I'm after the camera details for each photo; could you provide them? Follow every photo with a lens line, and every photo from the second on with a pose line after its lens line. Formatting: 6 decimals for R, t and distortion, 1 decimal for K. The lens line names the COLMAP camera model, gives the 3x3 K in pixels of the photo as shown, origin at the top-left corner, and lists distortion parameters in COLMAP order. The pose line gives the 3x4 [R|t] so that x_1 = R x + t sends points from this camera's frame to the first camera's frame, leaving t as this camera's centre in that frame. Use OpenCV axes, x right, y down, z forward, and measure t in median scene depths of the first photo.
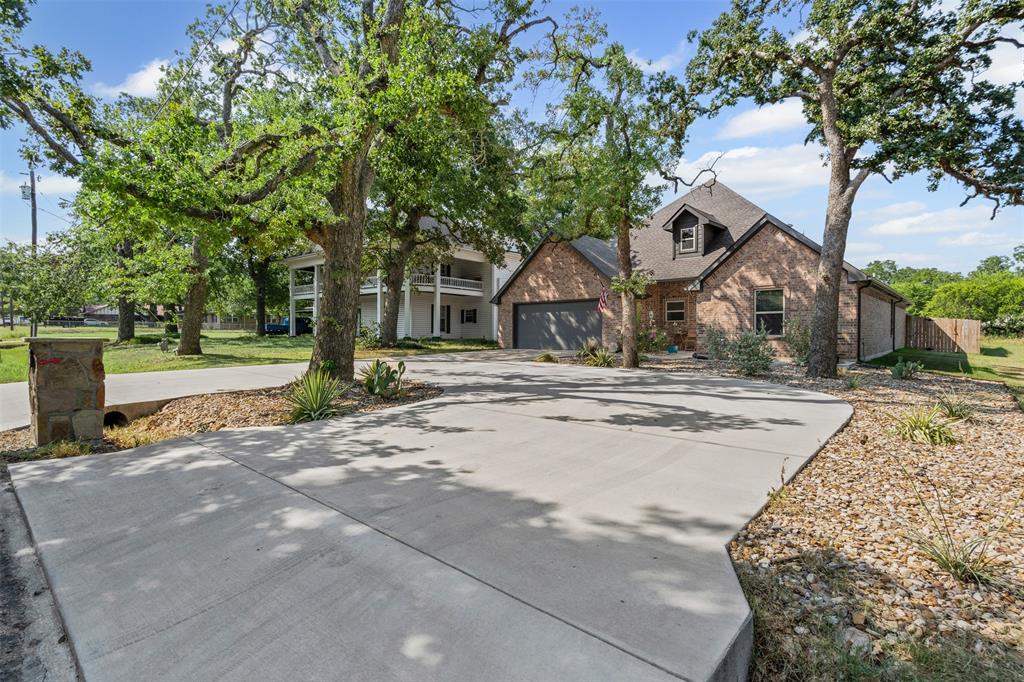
lens RADIAL K [[485.0, 0, 514.0], [0, 485.0, 326.0], [0, 0, 1]] dist [-0.000445, 0.000324]
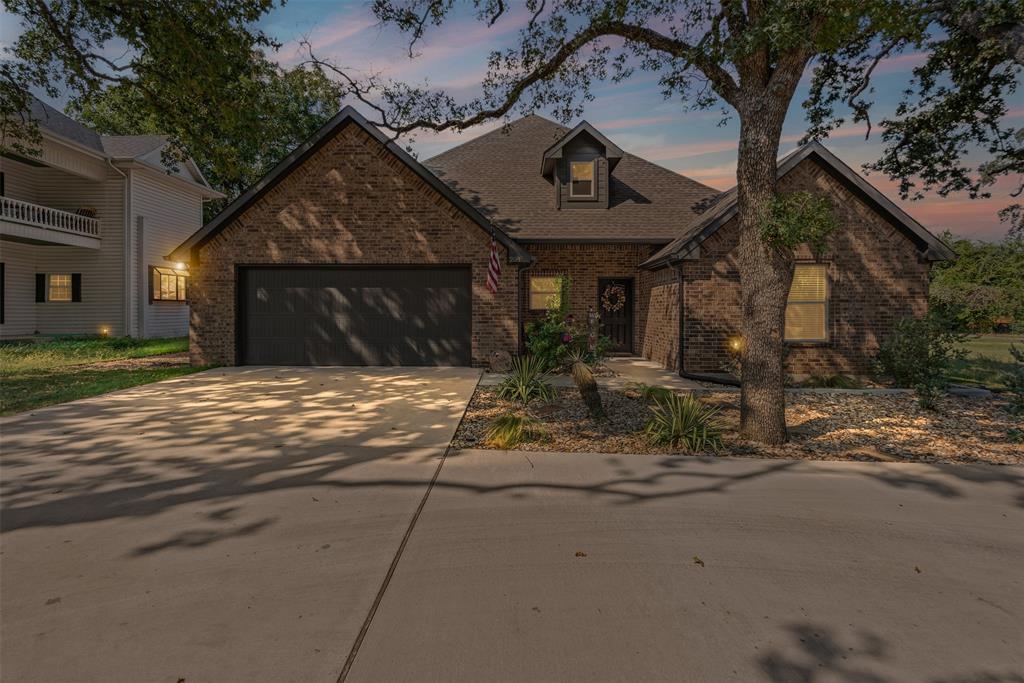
lens RADIAL K [[474.5, 0, 508.2], [0, 474.5, 306.5], [0, 0, 1]] dist [0.002032, 0.000579]
pose [[0.755386, 0.008297, 0.655228, -0.108473], [-0.014374, 0.999889, 0.003910, -0.014395], [-0.655123, -0.012372, 0.755421, 0.564193]]
